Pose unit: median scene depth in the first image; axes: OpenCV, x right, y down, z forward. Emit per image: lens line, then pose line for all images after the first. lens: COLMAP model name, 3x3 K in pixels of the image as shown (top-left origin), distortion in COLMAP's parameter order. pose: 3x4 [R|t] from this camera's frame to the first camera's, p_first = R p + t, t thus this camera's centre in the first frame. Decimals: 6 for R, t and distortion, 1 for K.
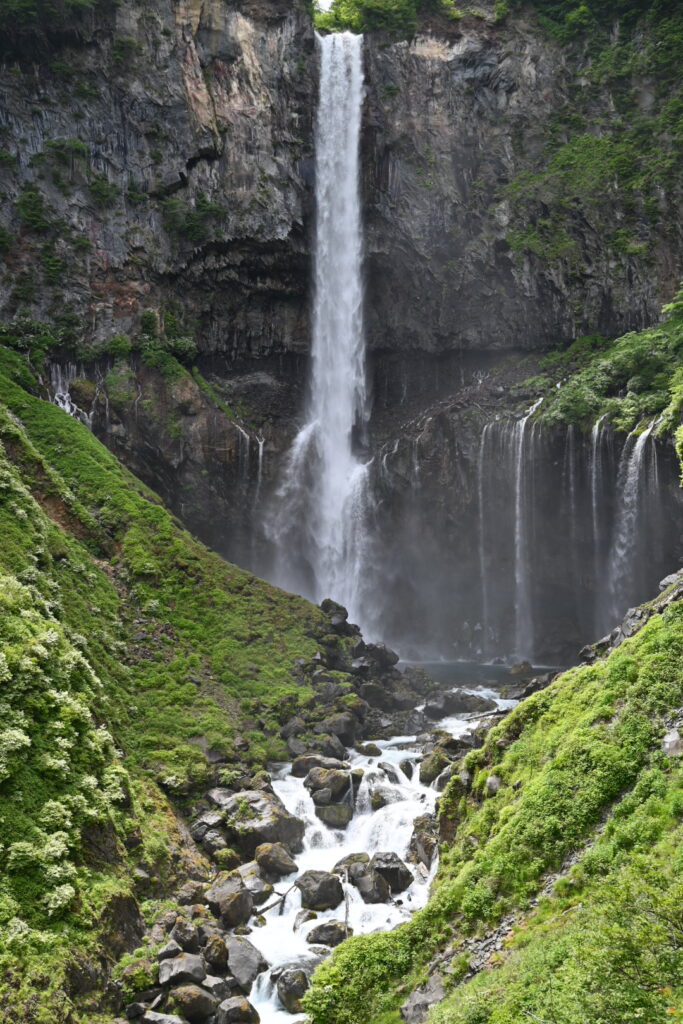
lens RADIAL K [[1167.3, 0, 344.5], [0, 1167.3, 530.4], [0, 0, 1]] dist [-0.002998, 0.021202]
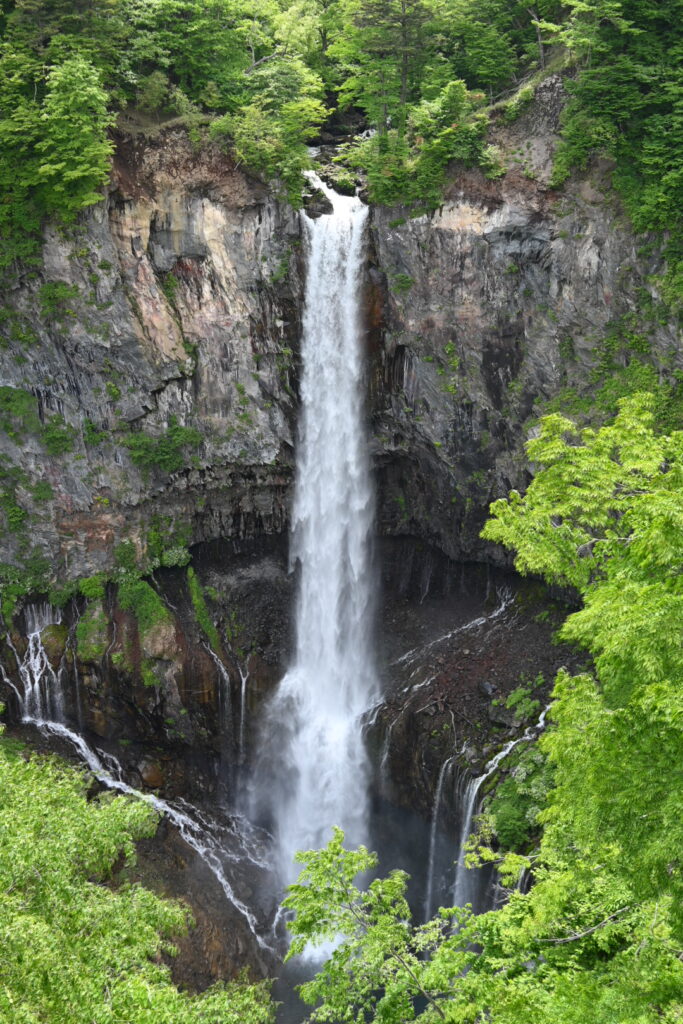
lens RADIAL K [[1167.3, 0, 344.5], [0, 1167.3, 530.4], [0, 0, 1]] dist [-0.002998, 0.021202]
pose [[0.954592, 0.128681, -0.268692, 0.248612], [0.001184, 0.900258, 0.435355, -0.602862], [0.297914, -0.415905, 0.859227, 0.258804]]
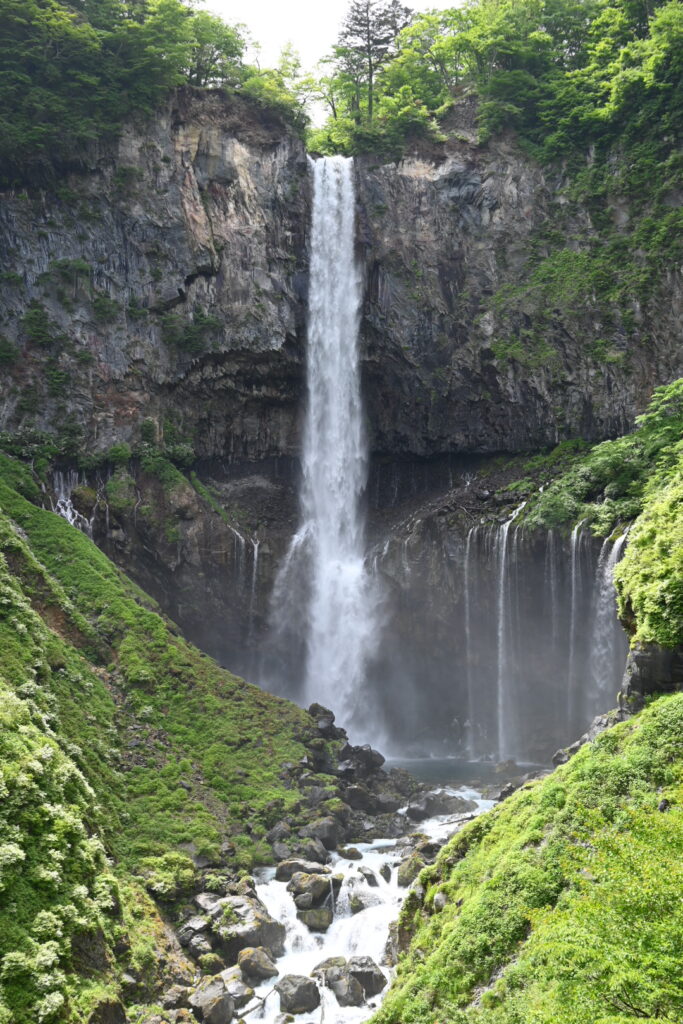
lens RADIAL K [[1173.6, 0, 351.2], [0, 1173.6, 531.9], [0, 0, 1]] dist [0.001071, 0.021203]
pose [[0.999981, -0.006115, -0.000646, 0.013741], [0.006059, 0.997789, -0.066190, -0.017269], [0.001049, 0.066185, 0.997807, -0.039925]]
